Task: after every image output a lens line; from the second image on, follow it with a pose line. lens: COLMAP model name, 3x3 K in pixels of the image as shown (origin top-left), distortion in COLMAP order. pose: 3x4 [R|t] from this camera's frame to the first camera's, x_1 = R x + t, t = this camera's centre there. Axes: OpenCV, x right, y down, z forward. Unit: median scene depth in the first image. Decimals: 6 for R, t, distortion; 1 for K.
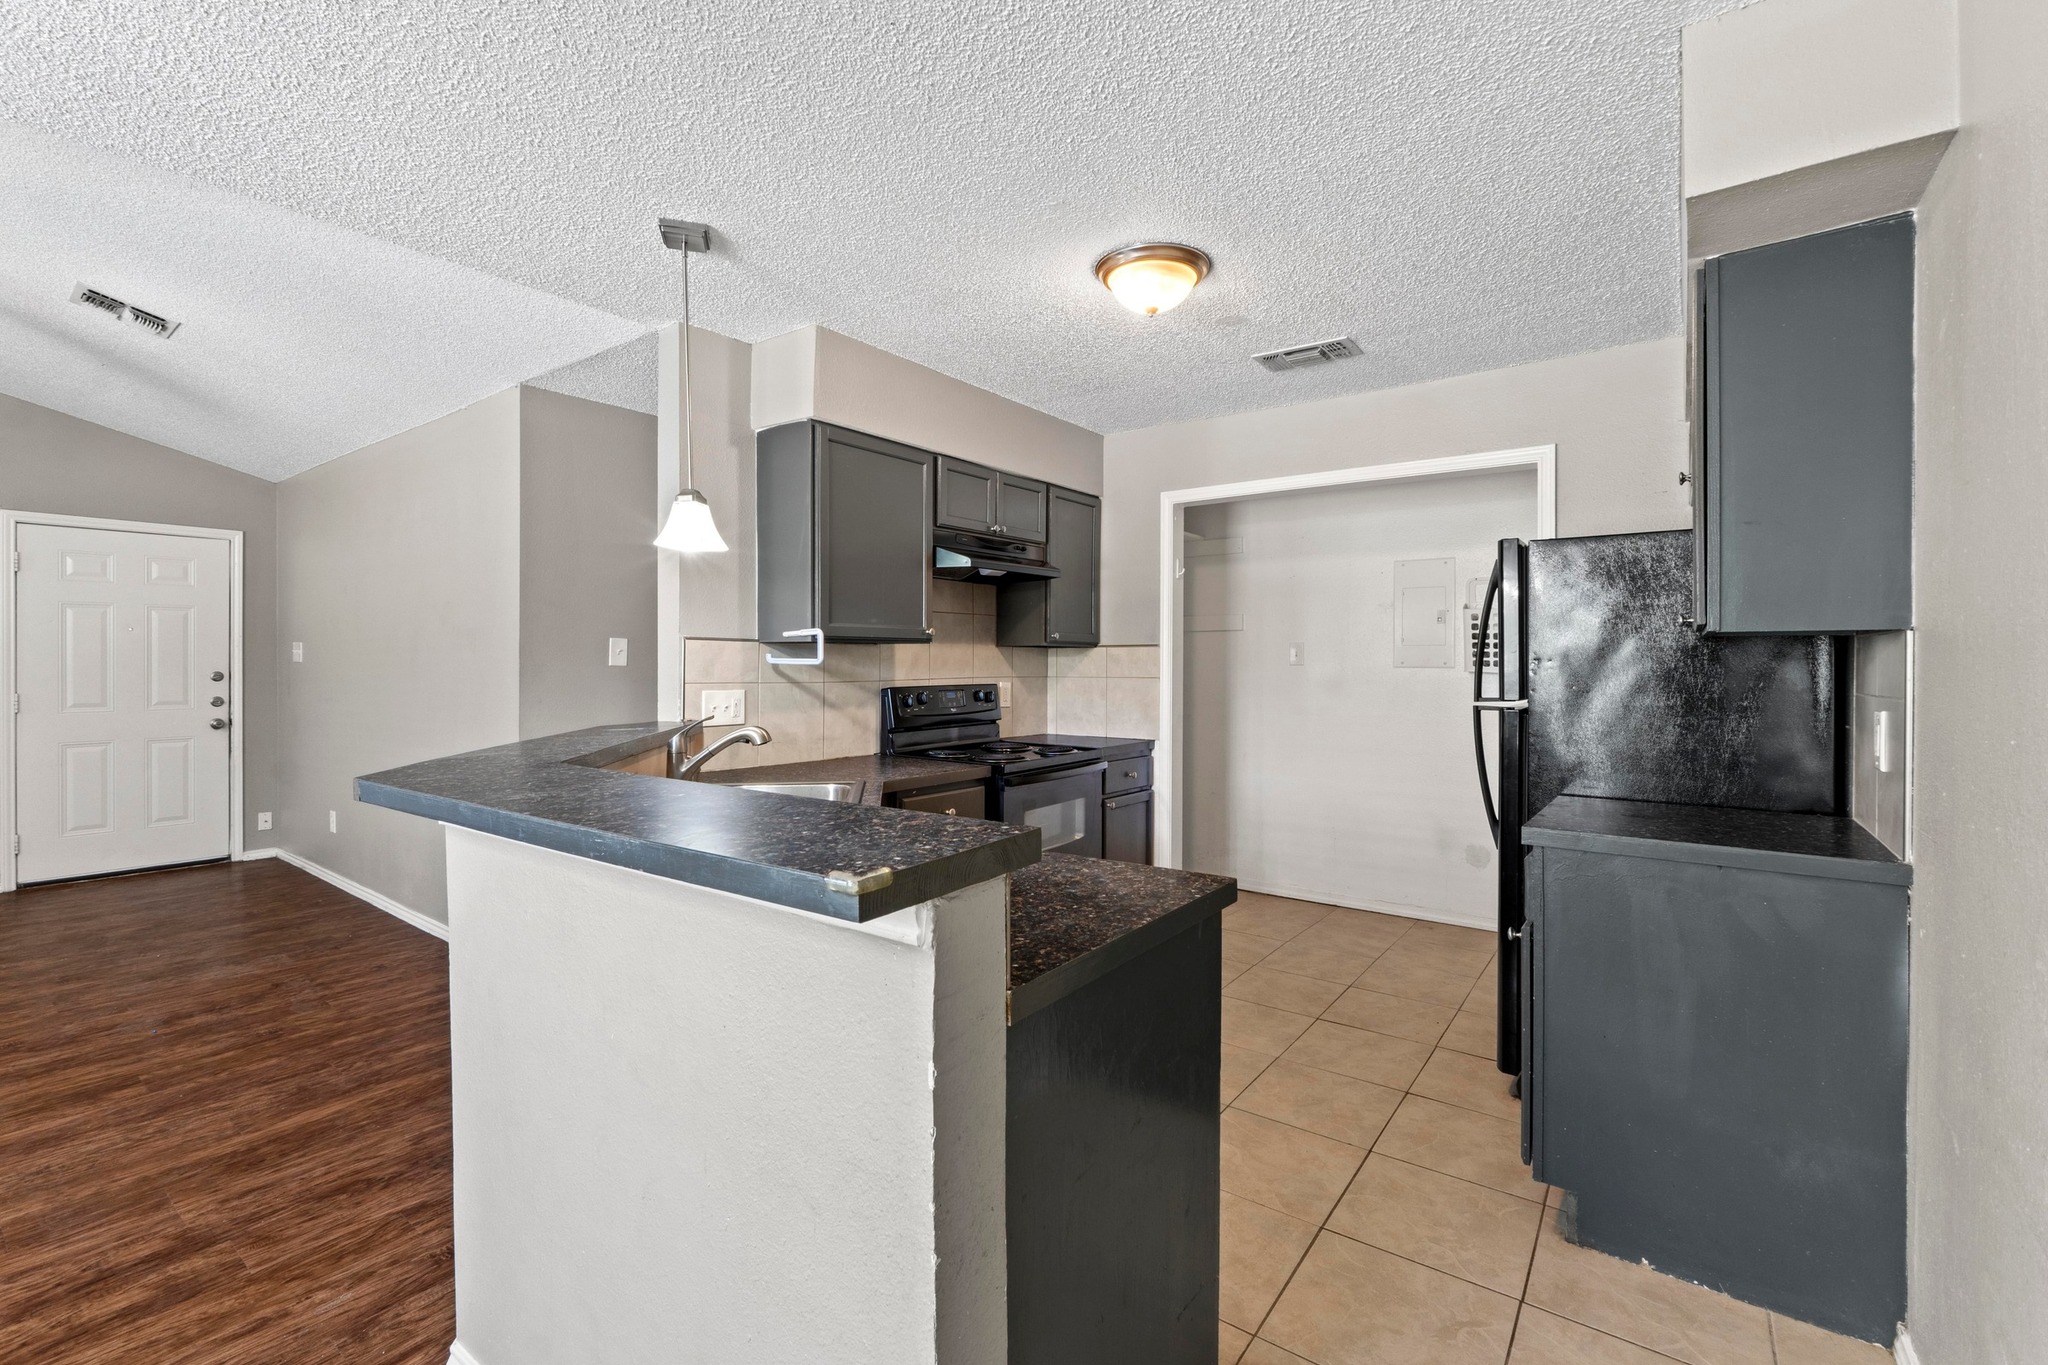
lens RADIAL K [[883.0, 0, 1028.6], [0, 883.0, 656.5], [0, 0, 1]] dist [-0.006752, -0.000350]
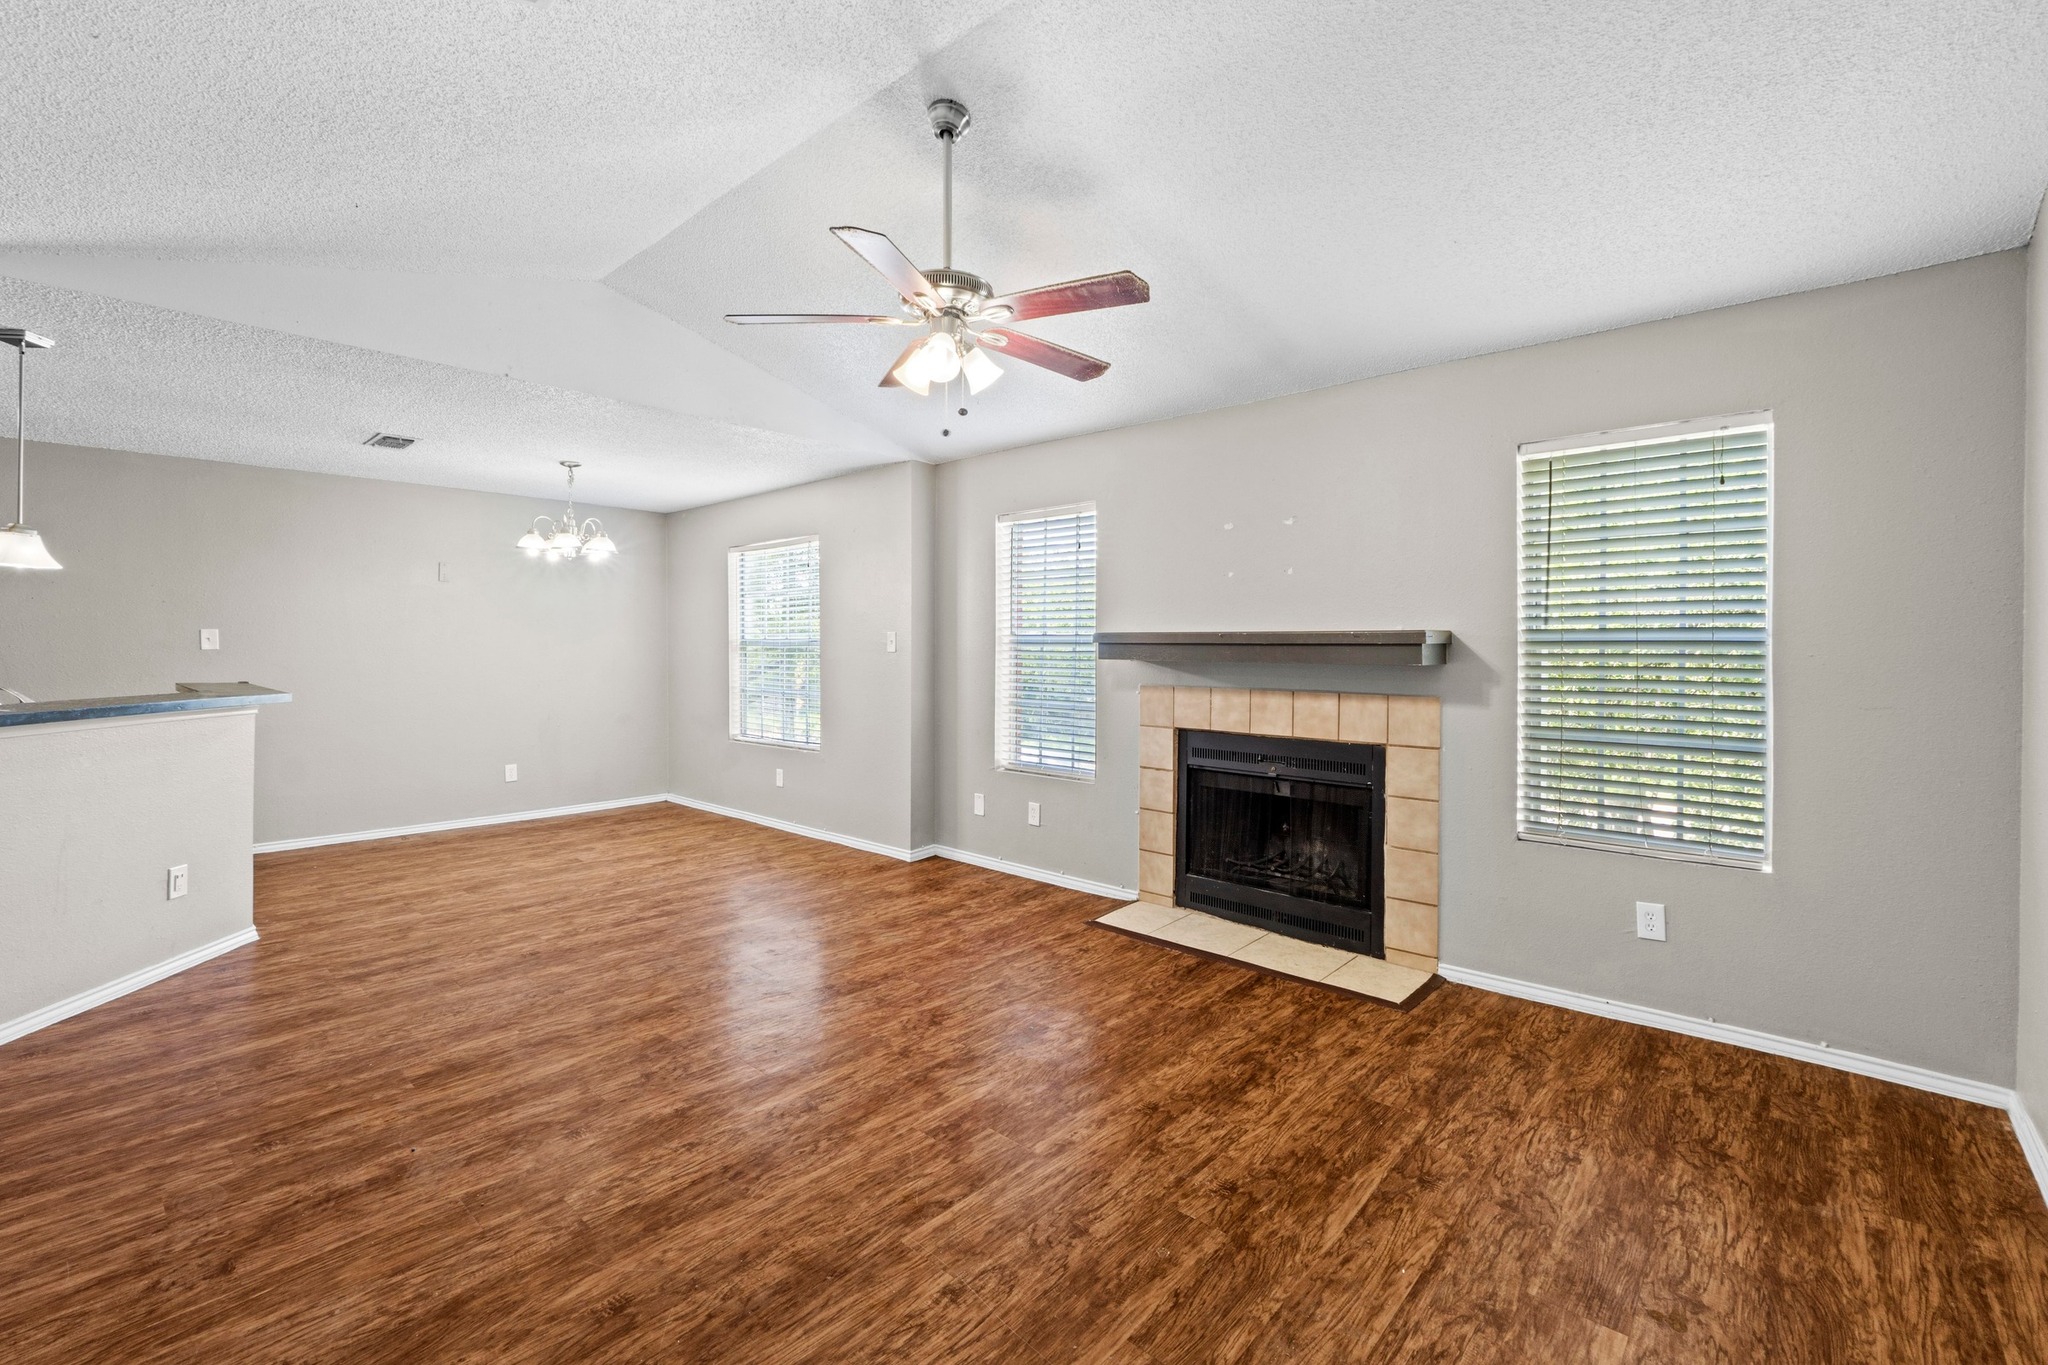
lens RADIAL K [[883.0, 0, 1040.5], [0, 883.0, 679.4], [0, 0, 1]] dist [-0.006752, -0.000350]
pose [[-0.996435, -0.009741, 0.083796, -1.655053], [-0.007006, 0.999435, 0.032876, -0.001129], [-0.084069, 0.032171, -0.995940, 1.756860]]
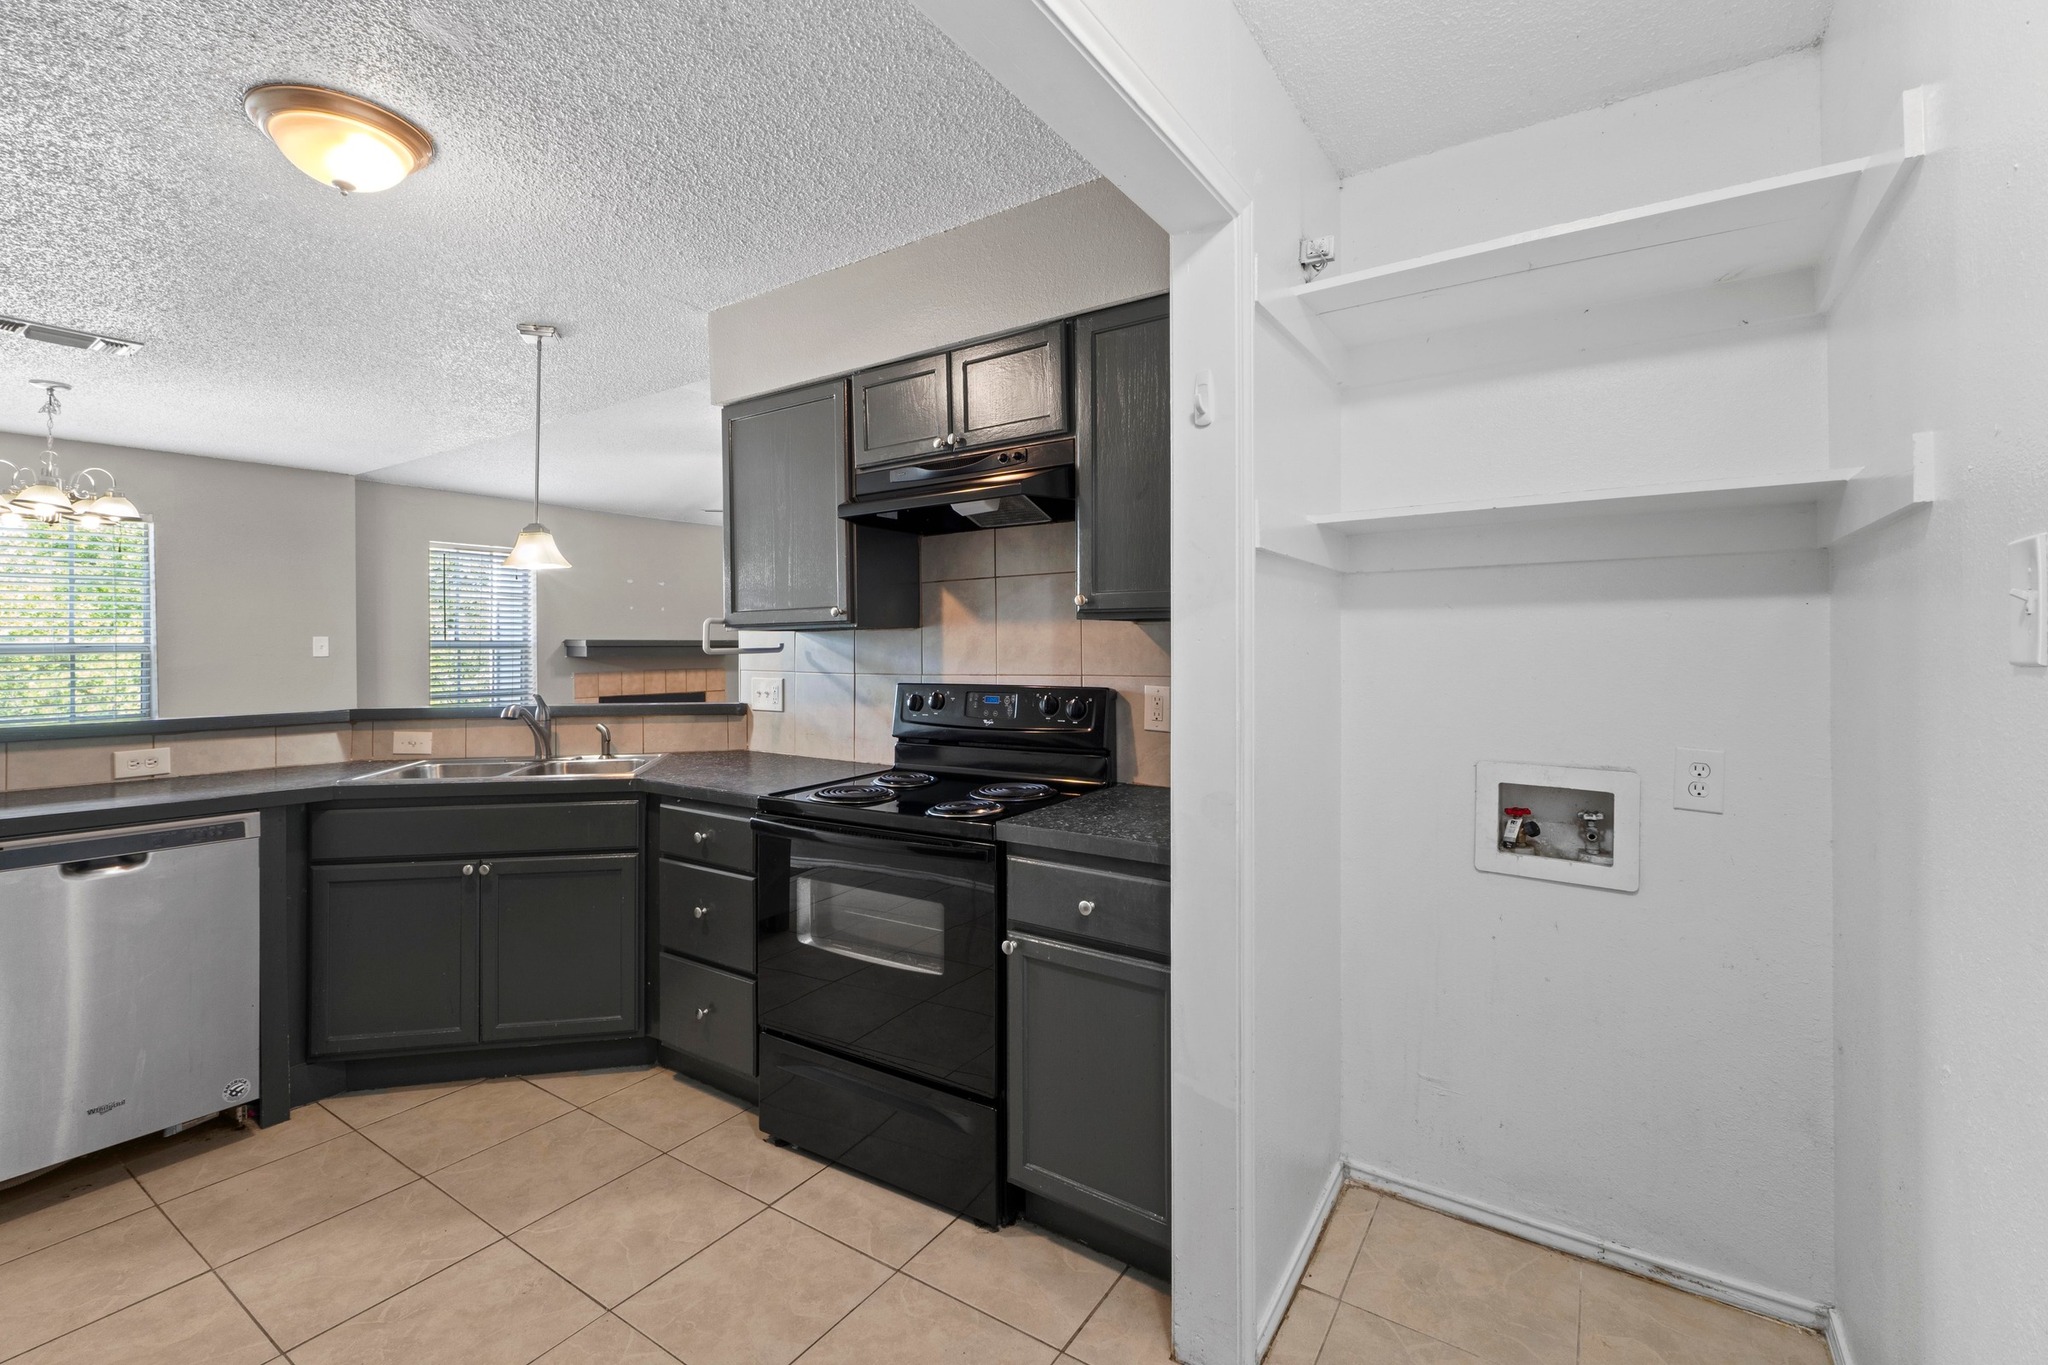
lens RADIAL K [[883.0, 0, 1020.7], [0, 883.0, 635.1], [0, 0, 1]] dist [-0.006752, -0.000350]
pose [[0.048576, -0.015705, -0.998696, 0.780934], [0.013828, 0.999791, -0.015049, 0.007016], [0.998724, -0.013079, 0.048783, 1.323766]]
